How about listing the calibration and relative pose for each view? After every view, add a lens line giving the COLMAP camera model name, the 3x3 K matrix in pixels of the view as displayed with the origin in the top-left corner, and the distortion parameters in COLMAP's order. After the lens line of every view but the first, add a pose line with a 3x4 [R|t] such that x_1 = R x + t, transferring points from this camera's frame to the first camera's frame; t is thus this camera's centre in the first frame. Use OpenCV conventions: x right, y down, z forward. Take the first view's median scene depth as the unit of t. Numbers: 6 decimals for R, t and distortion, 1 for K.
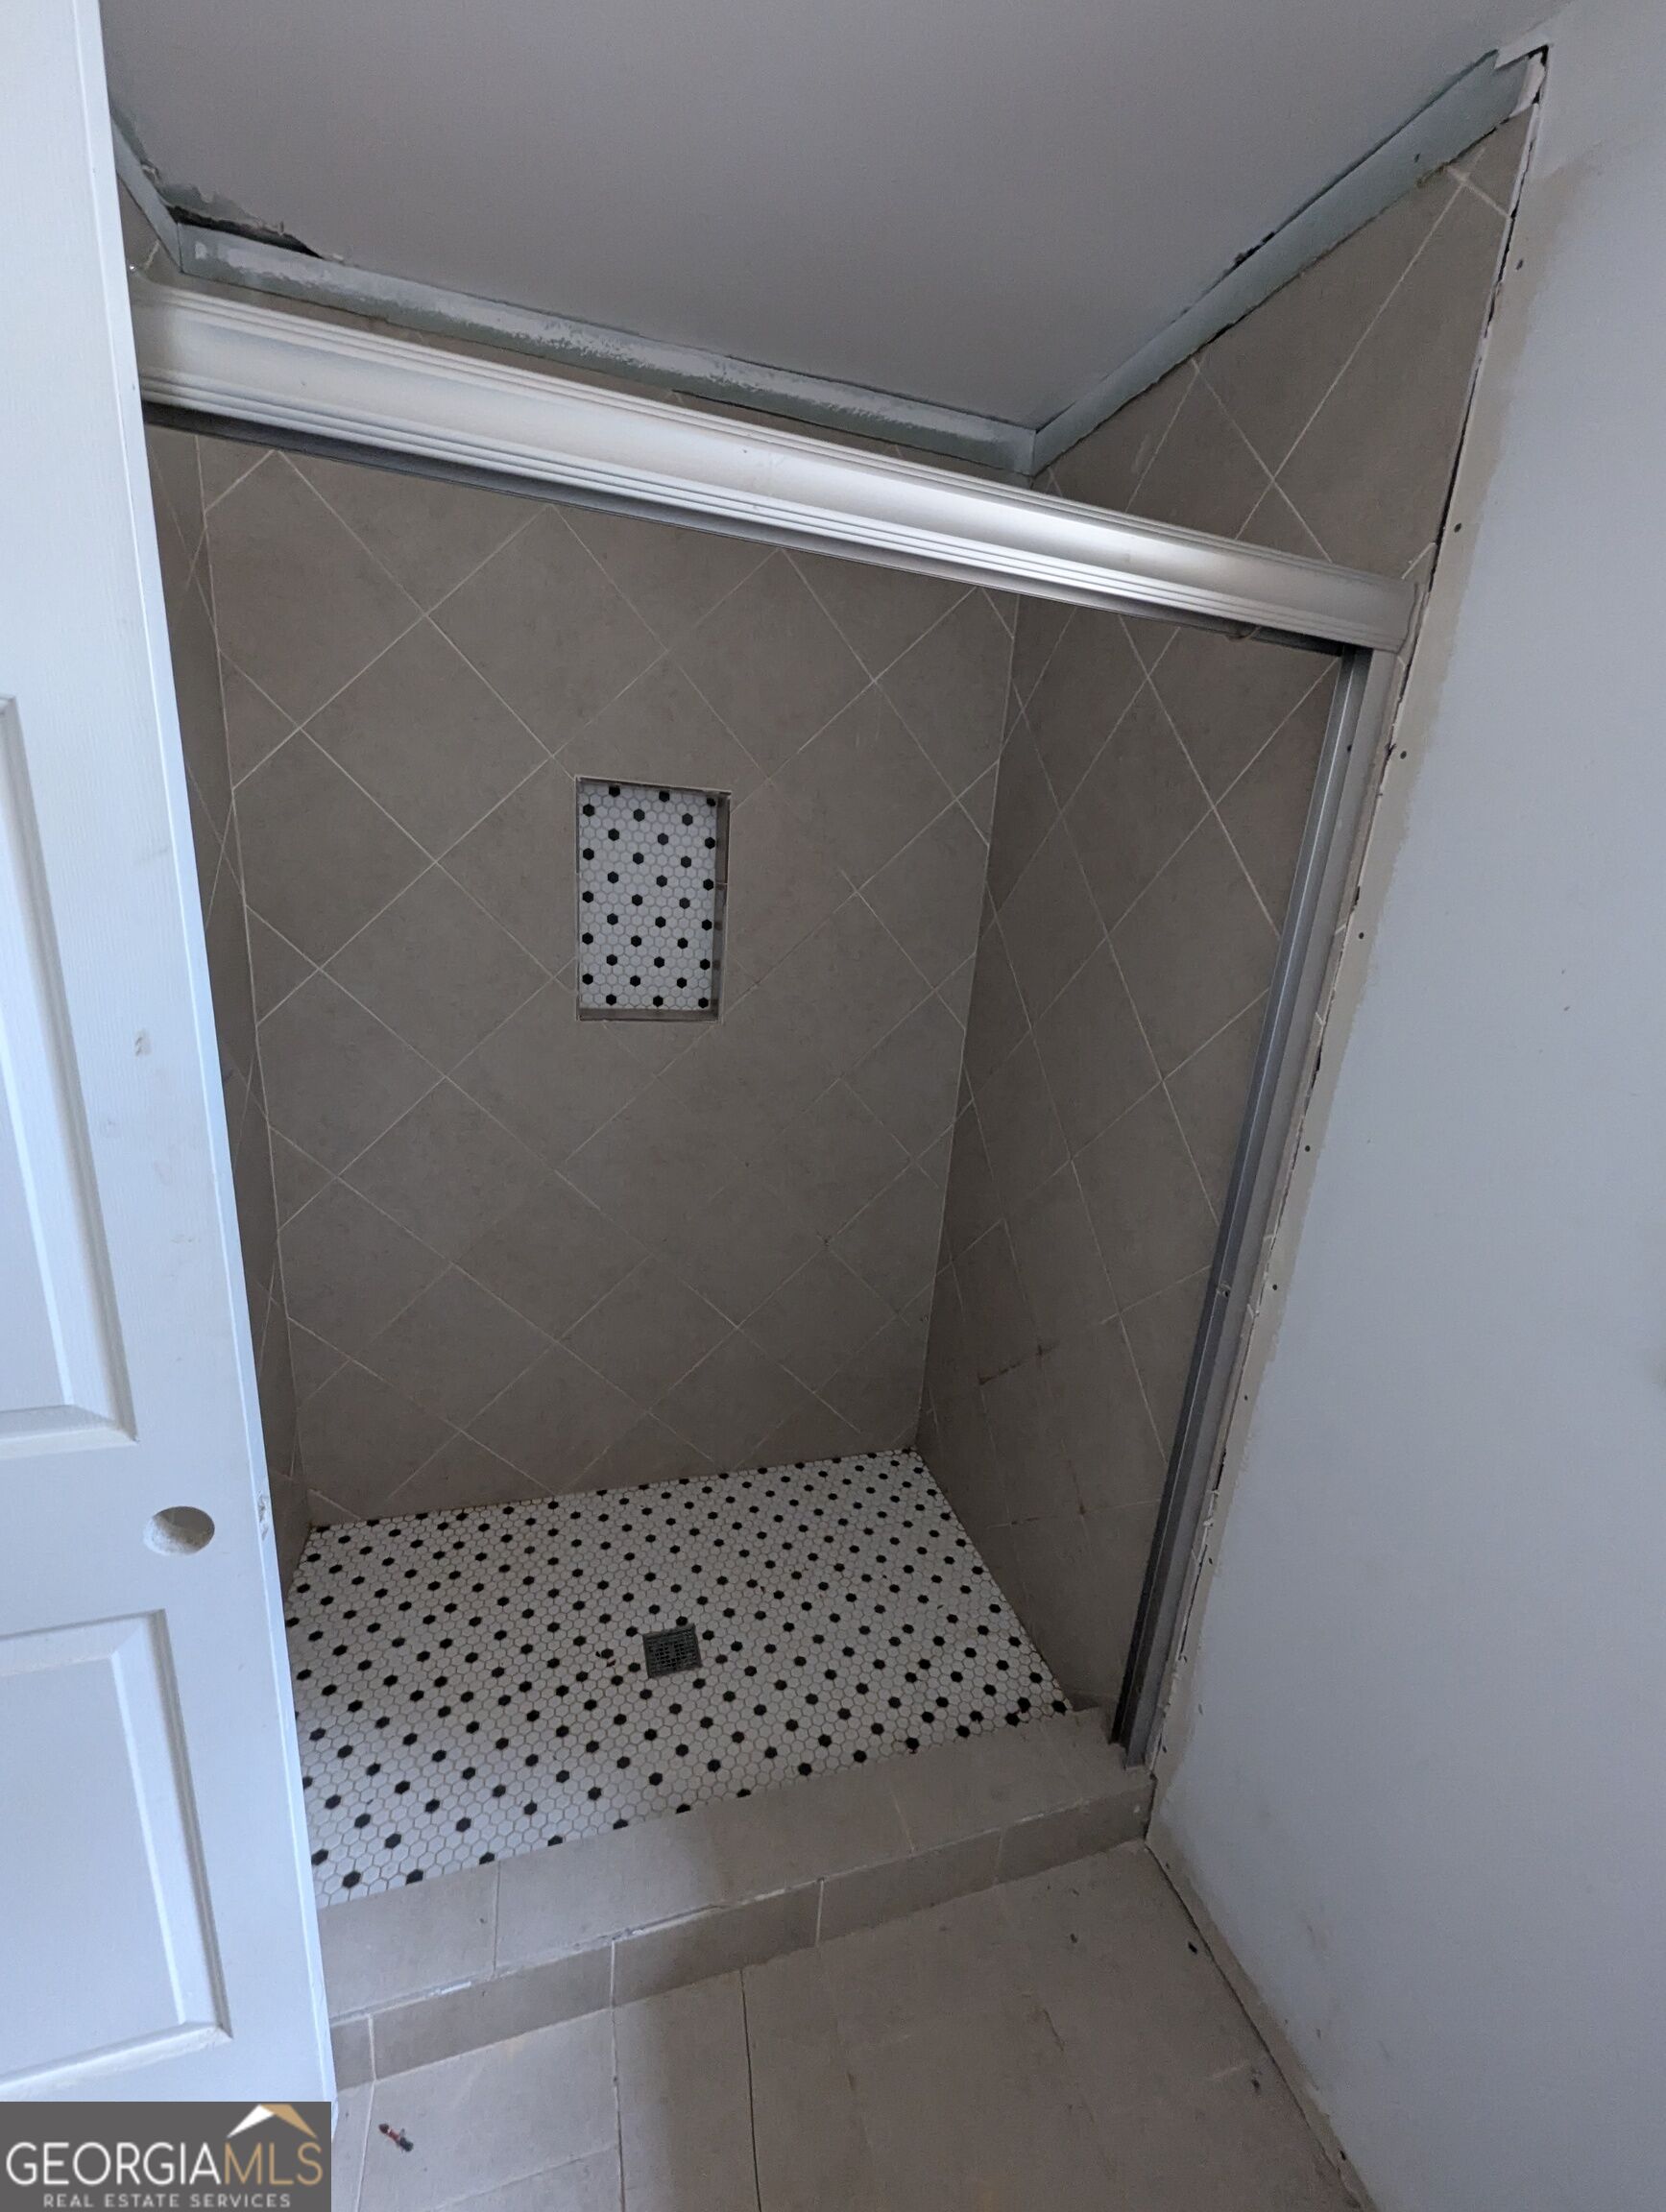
lens RADIAL K [[871.3, 0, 831.3], [0, 871.3, 1108.2], [0, 0, 1]] dist [0.007090, -0.002757]
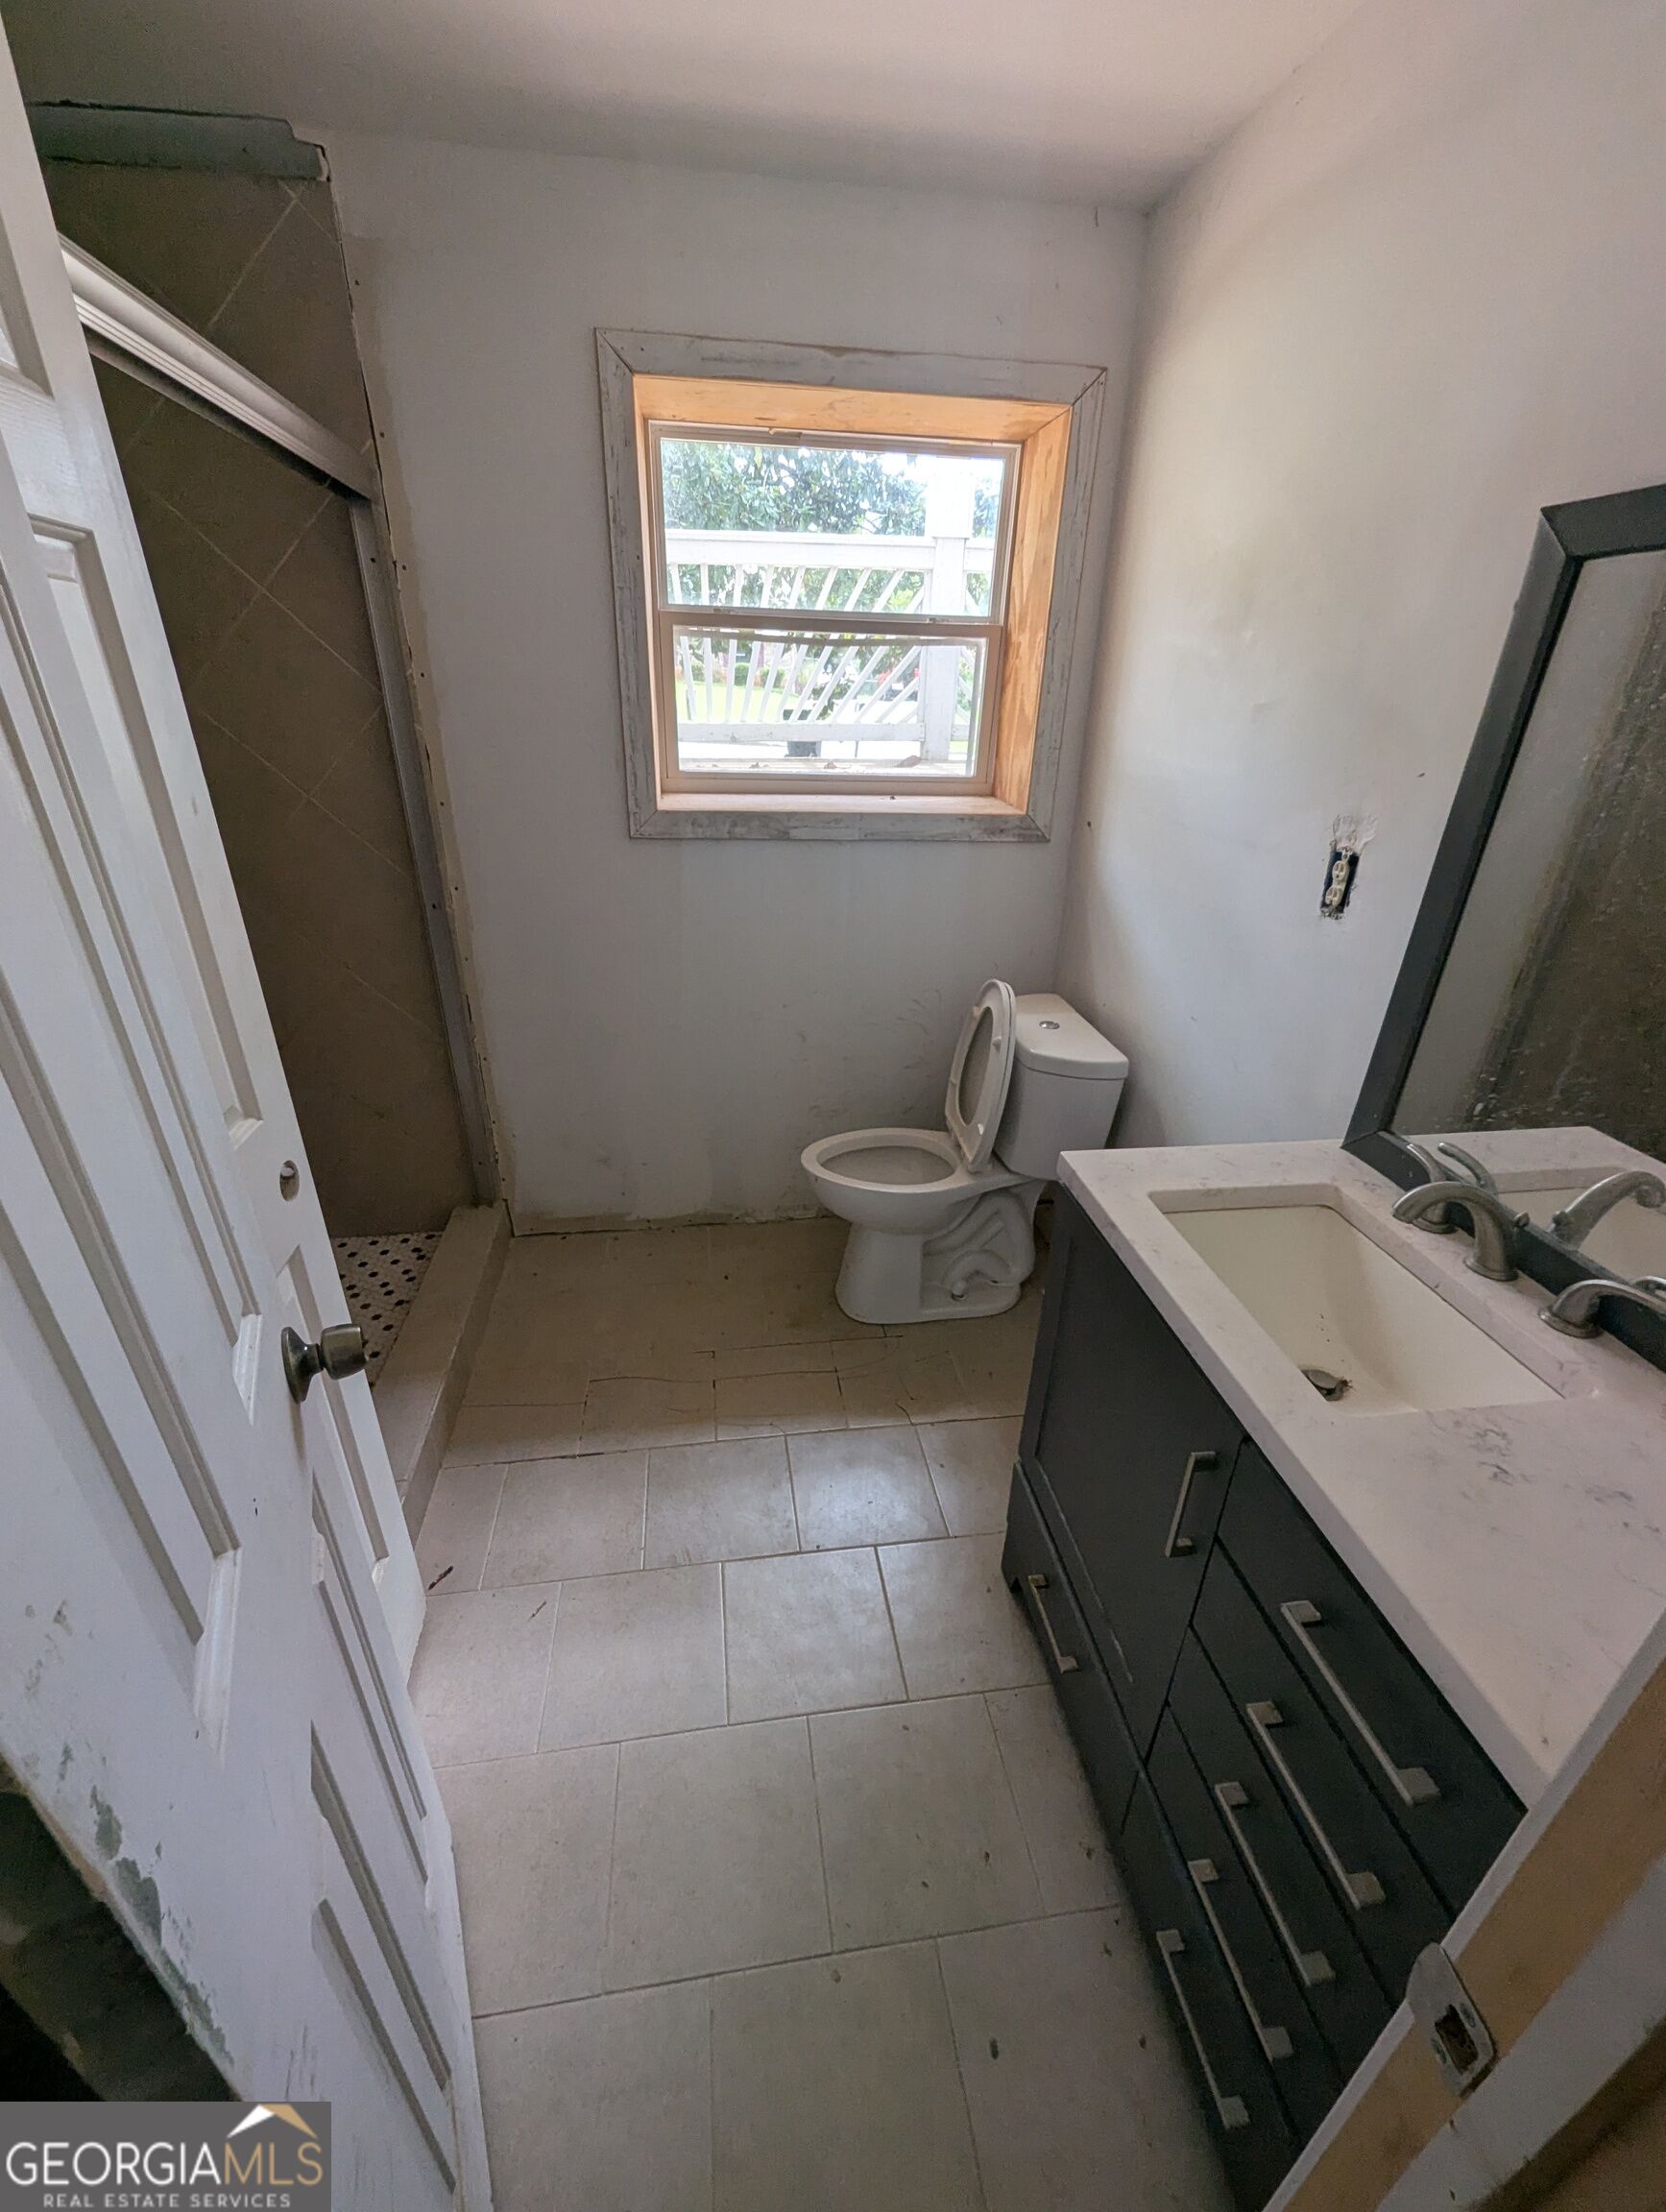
lens RADIAL K [[871.3, 0, 821.2], [0, 871.3, 1106.9], [0, 0, 1]] dist [0.007090, -0.002757]
pose [[0.156744, -0.489231, 0.857954, -1.069684], [0.261555, 0.858237, 0.441608, -0.009524], [-0.952376, 0.155183, 0.262484, -0.116691]]
